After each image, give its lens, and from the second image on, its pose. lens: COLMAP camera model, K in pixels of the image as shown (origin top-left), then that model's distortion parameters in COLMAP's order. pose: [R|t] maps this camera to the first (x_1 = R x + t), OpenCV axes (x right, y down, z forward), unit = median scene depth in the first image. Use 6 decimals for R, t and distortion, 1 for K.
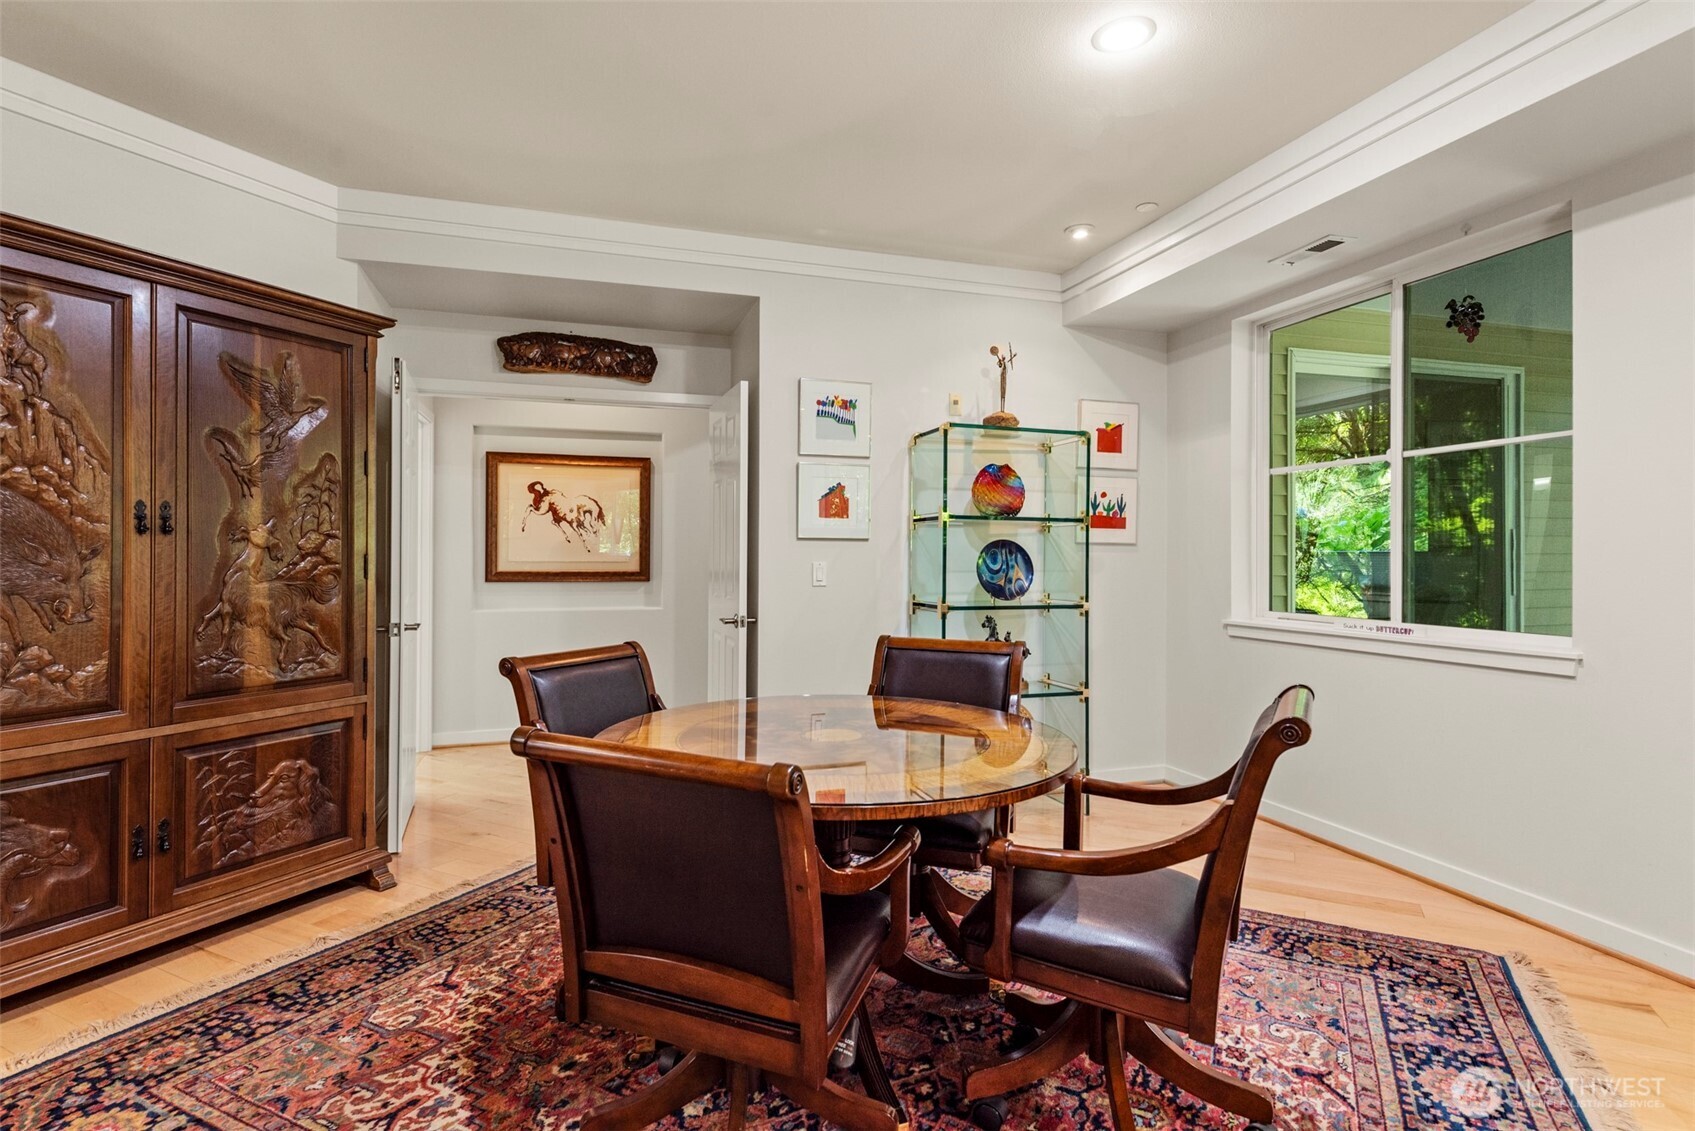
lens RADIAL K [[840.3, 0, 848.7], [0, 840.3, 548.6], [0, 0, 1]] dist [0.018390, -0.002406]
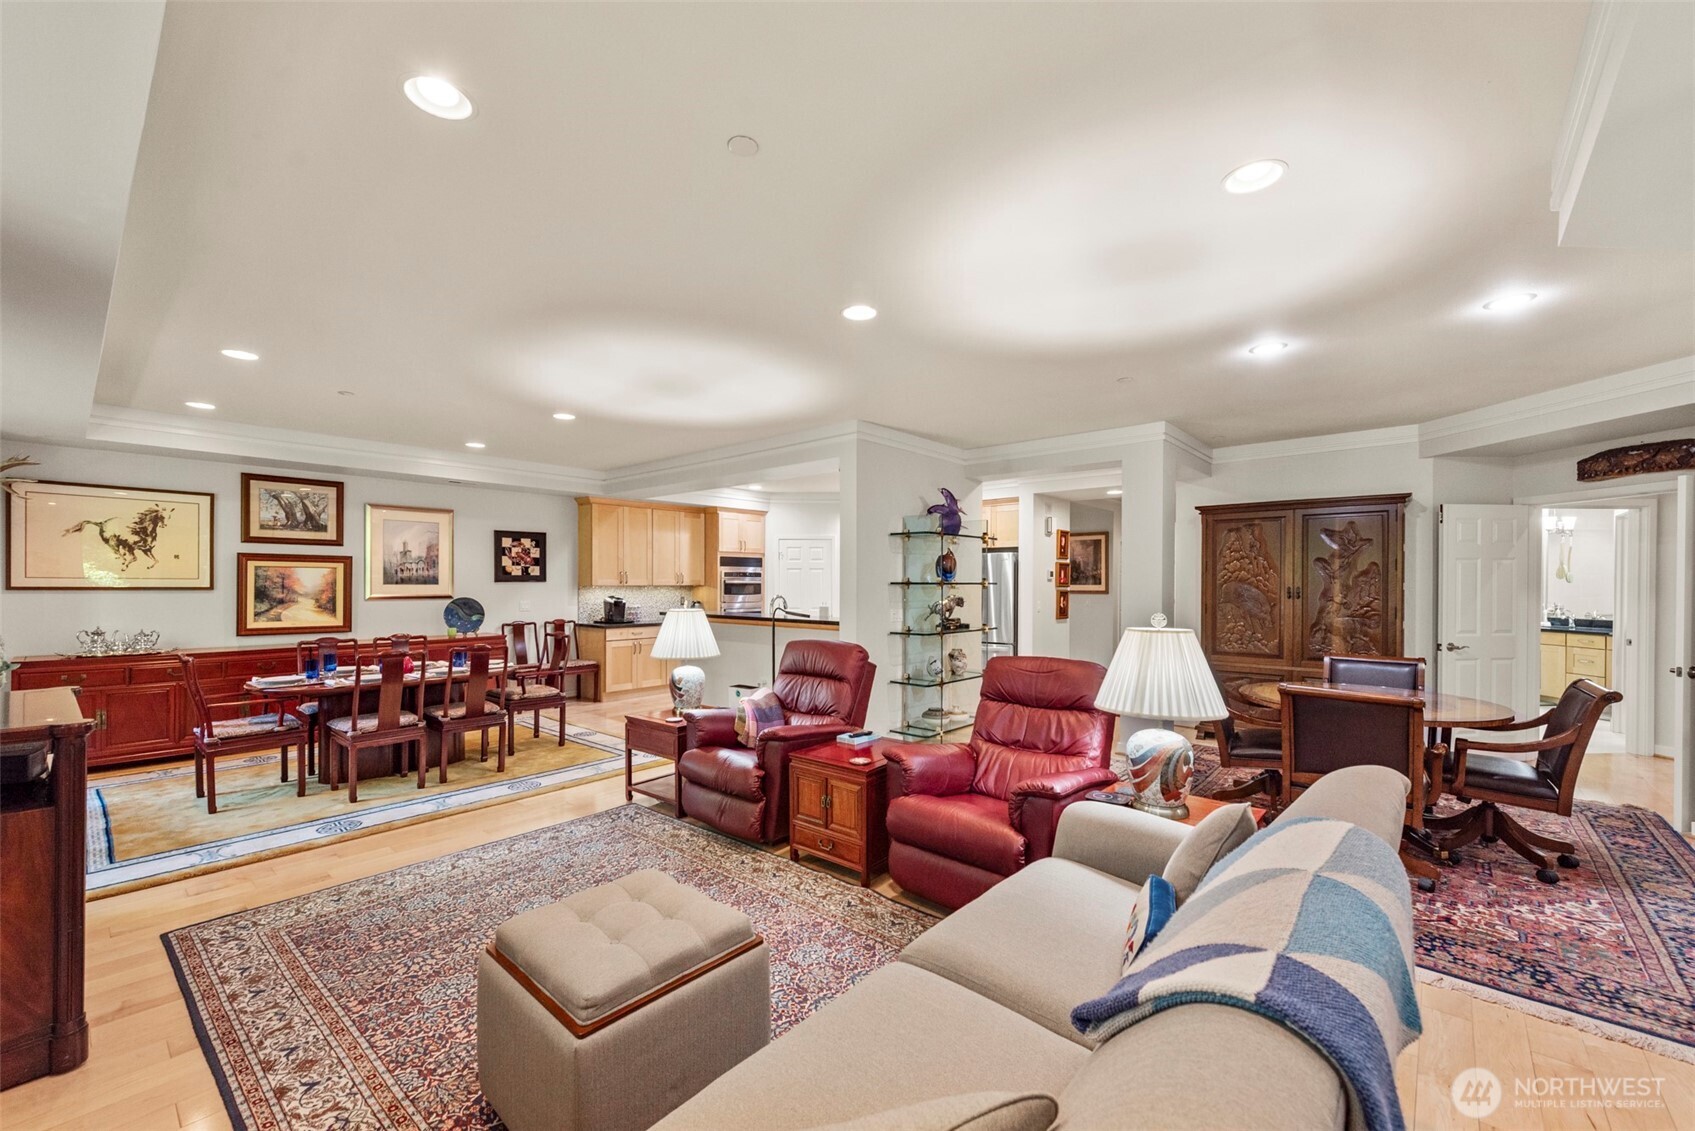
lens RADIAL K [[680.5, 0, 824.0], [0, 680.5, 585.0], [0, 0, 1]] dist [0.014619, -0.002967]
pose [[-0.257969, 0.004374, -0.966143, 1.423191], [0.004471, 0.999984, 0.003334, -0.060934], [0.966143, -0.003460, -0.257984, 0.068757]]
